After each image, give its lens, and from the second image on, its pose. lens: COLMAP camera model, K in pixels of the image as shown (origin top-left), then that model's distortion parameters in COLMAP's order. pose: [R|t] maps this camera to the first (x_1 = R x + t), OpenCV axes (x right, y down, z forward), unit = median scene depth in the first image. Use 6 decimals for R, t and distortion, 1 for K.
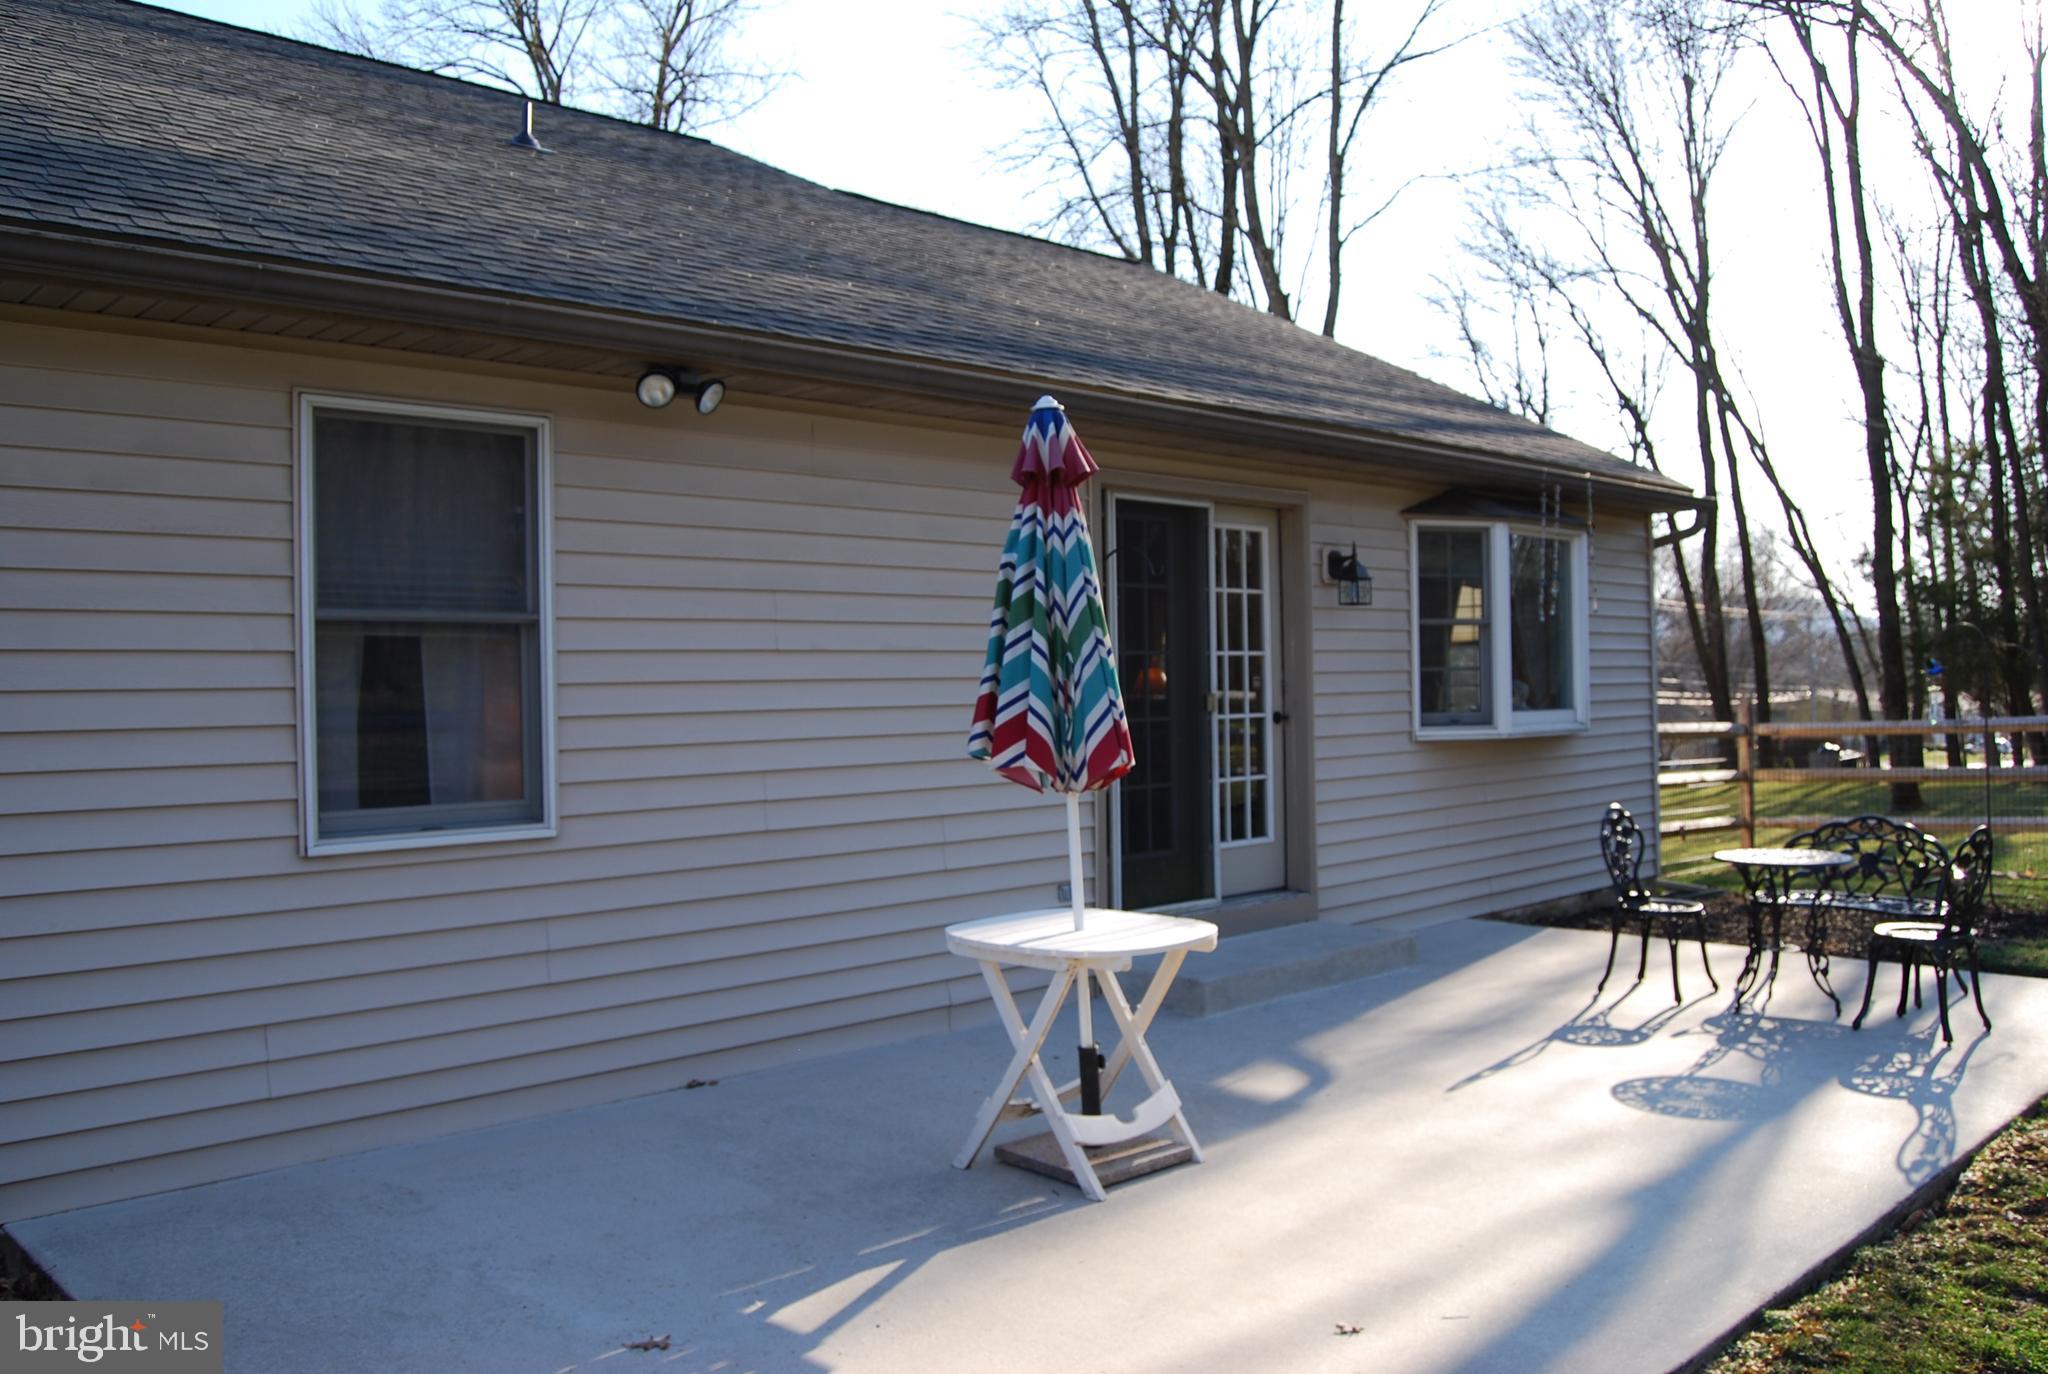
lens RADIAL K [[1599.0, 0, 1027.7], [0, 1599.0, 667.2], [0, 0, 1]] dist [-0.076569, 0.004885]
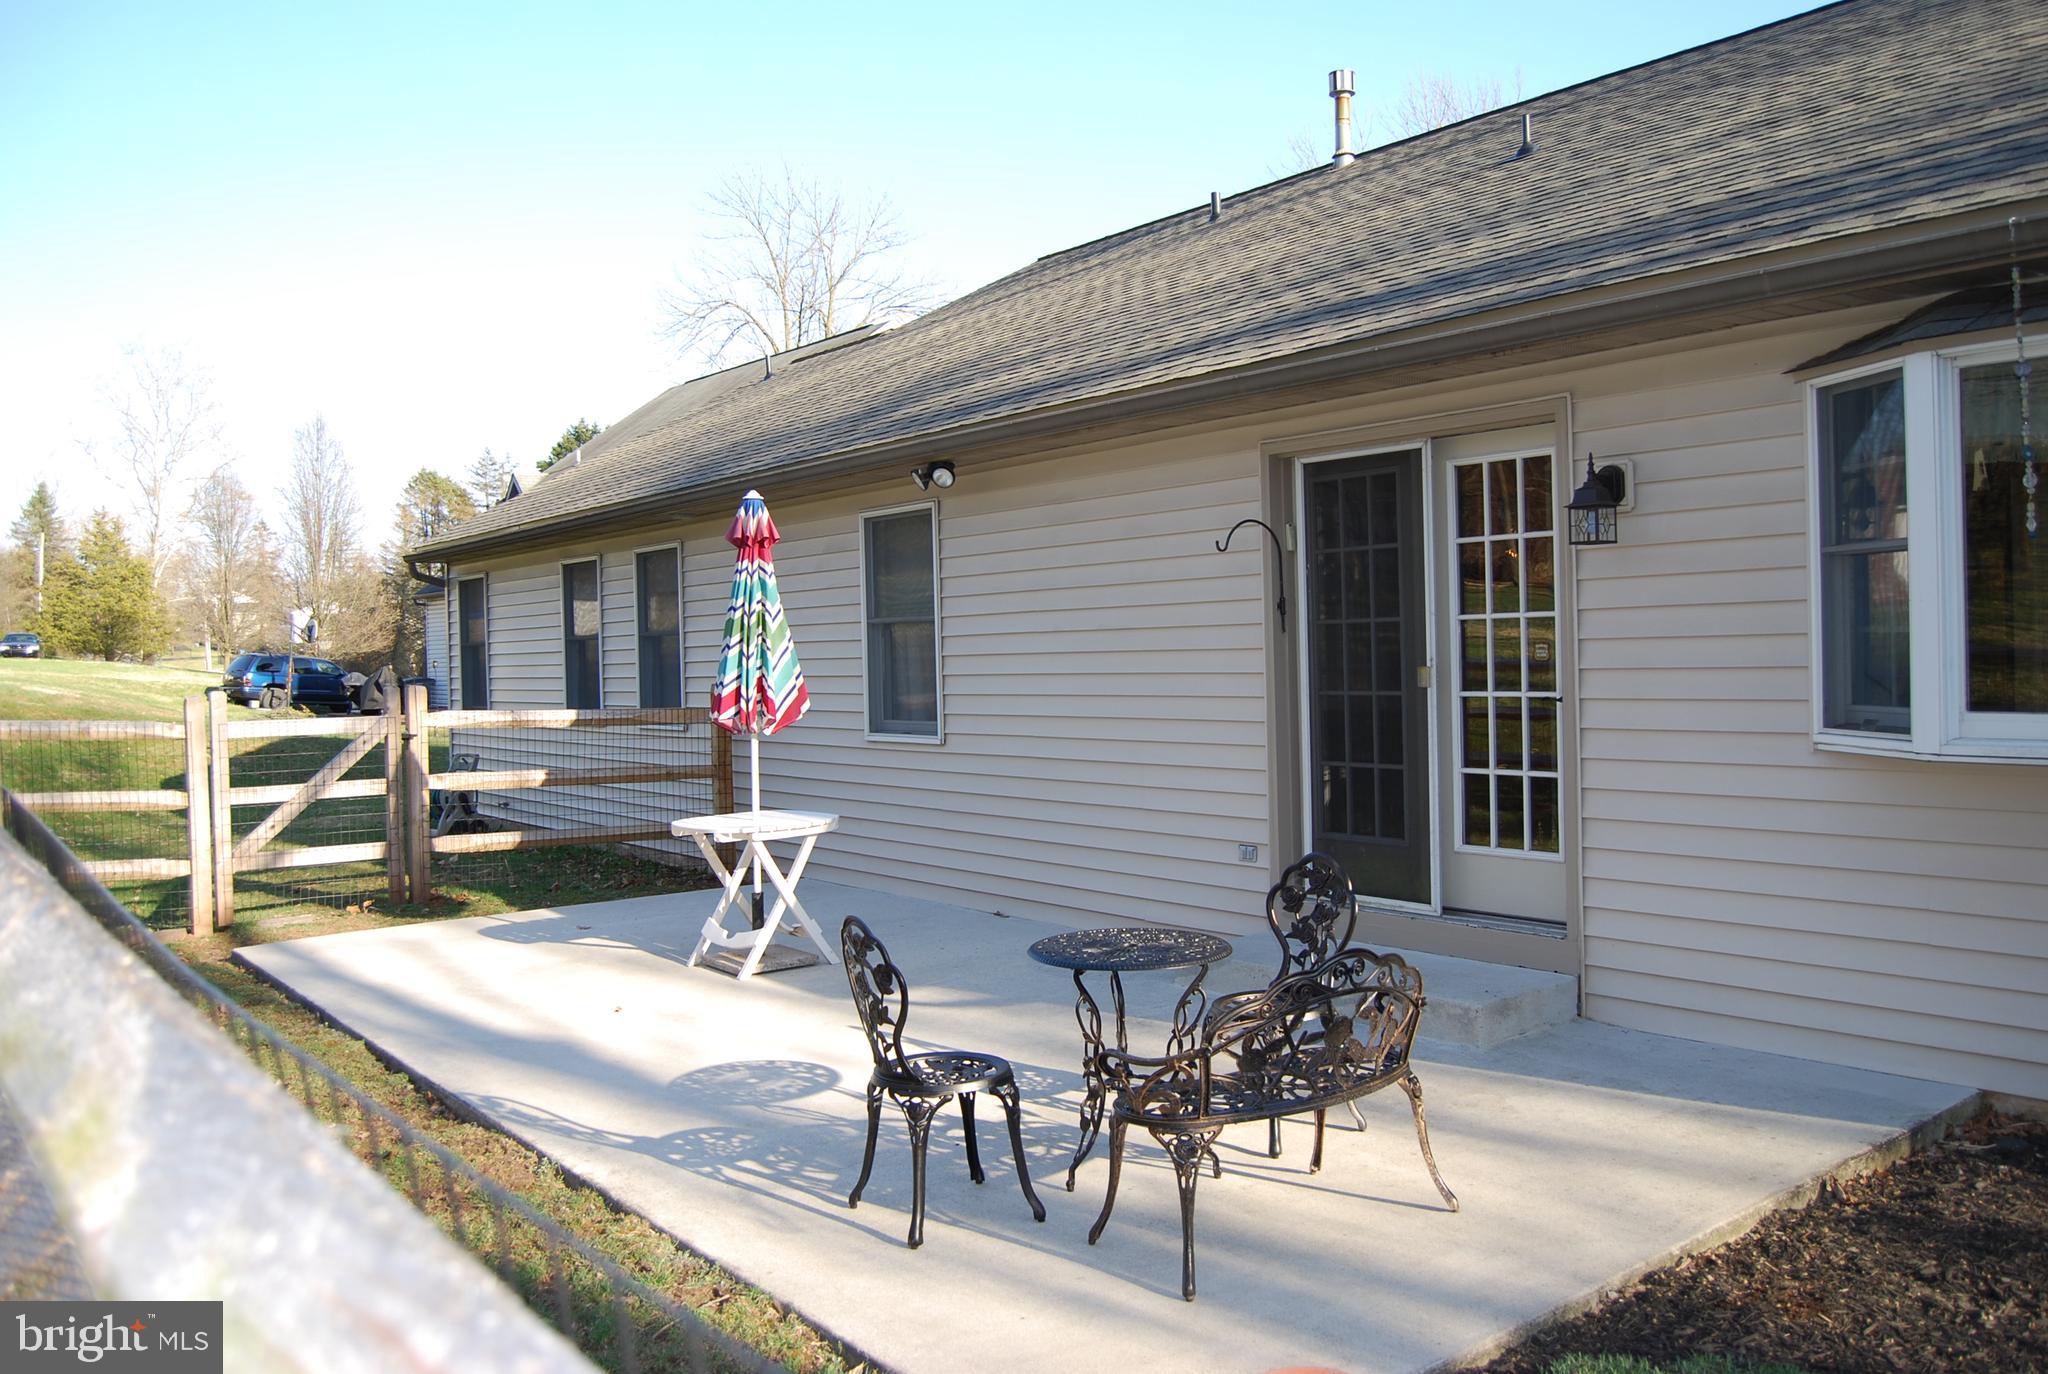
lens RADIAL K [[1599.0, 0, 1027.7], [0, 1599.0, 667.2], [0, 0, 1]] dist [-0.076569, 0.004885]
pose [[-0.098038, 0.031201, -0.994694, 1.473070], [0.040985, 0.998787, 0.027289, -0.021724], [0.994338, -0.038092, -0.099197, 1.317503]]
